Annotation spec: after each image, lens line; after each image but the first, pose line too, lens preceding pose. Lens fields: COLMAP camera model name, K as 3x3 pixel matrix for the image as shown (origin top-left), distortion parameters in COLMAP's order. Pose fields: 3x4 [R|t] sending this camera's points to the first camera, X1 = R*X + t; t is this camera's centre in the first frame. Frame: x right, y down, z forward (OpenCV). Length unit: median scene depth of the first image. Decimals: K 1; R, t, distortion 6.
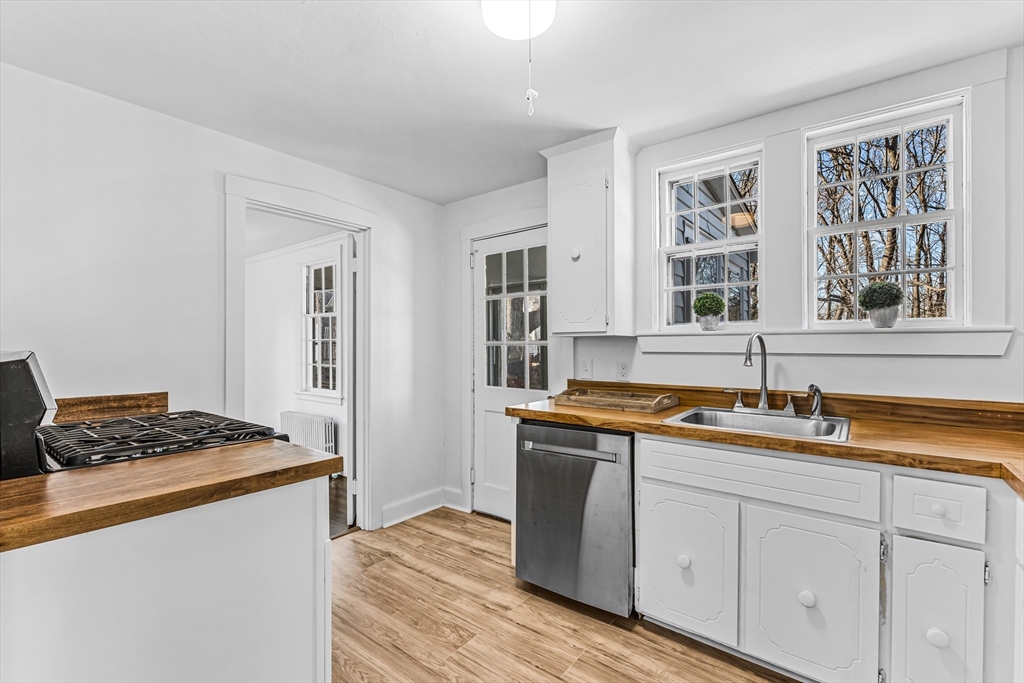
lens RADIAL K [[456.1, 0, 512.0], [0, 456.1, 341.5], [0, 0, 1]] dist [0.001316, 0.000160]
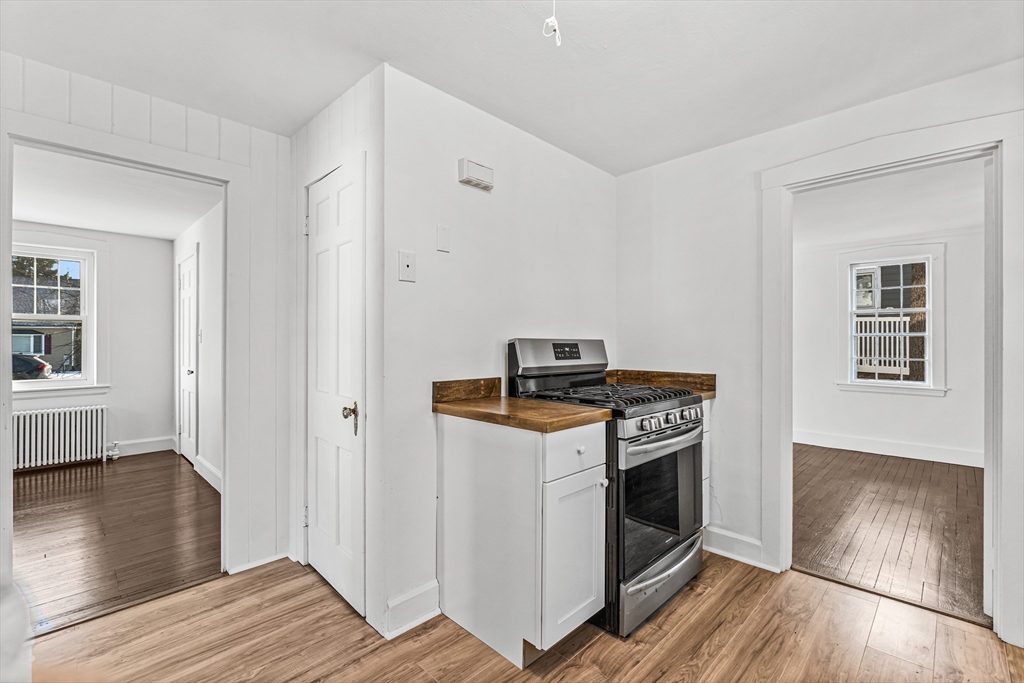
lens RADIAL K [[456.1, 0, 512.0], [0, 456.1, 341.5], [0, 0, 1]] dist [0.001316, 0.000160]
pose [[-0.112329, 0.007186, -0.993645, 1.017520], [0.005031, 0.999965, 0.006663, 0.023320], [0.993658, -0.004251, -0.112362, 1.192421]]
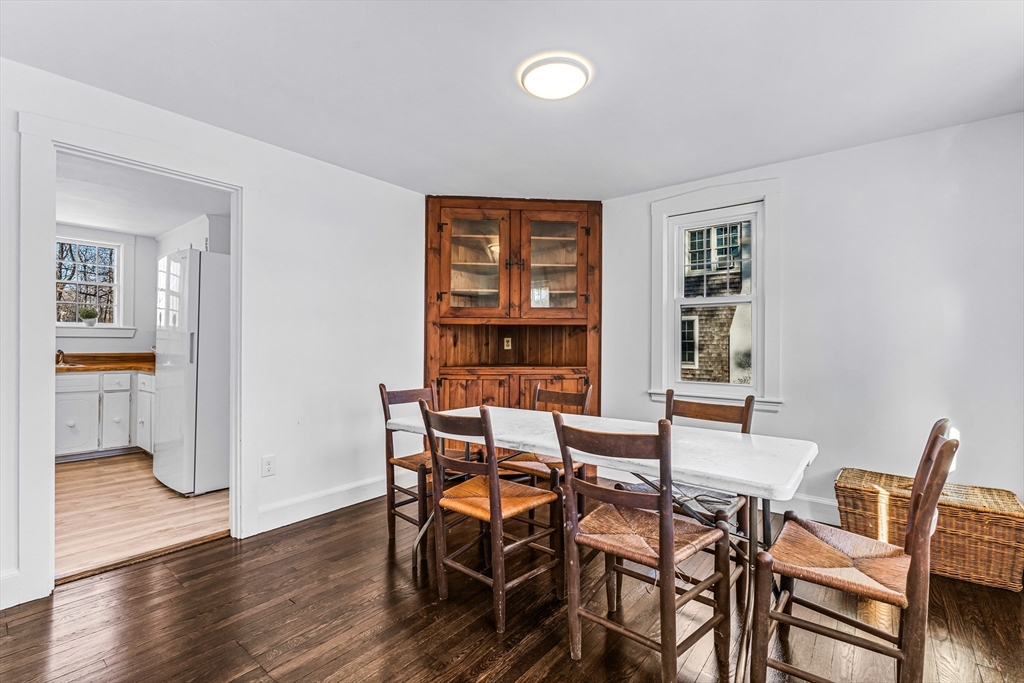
lens RADIAL K [[456.1, 0, 512.0], [0, 456.1, 341.5], [0, 0, 1]] dist [0.001316, 0.000160]
pose [[0.023445, 0.003973, 0.999717, -1.213300], [-0.006966, 0.999968, -0.003811, 0.034599], [-0.999701, -0.006874, 0.023472, -1.015738]]
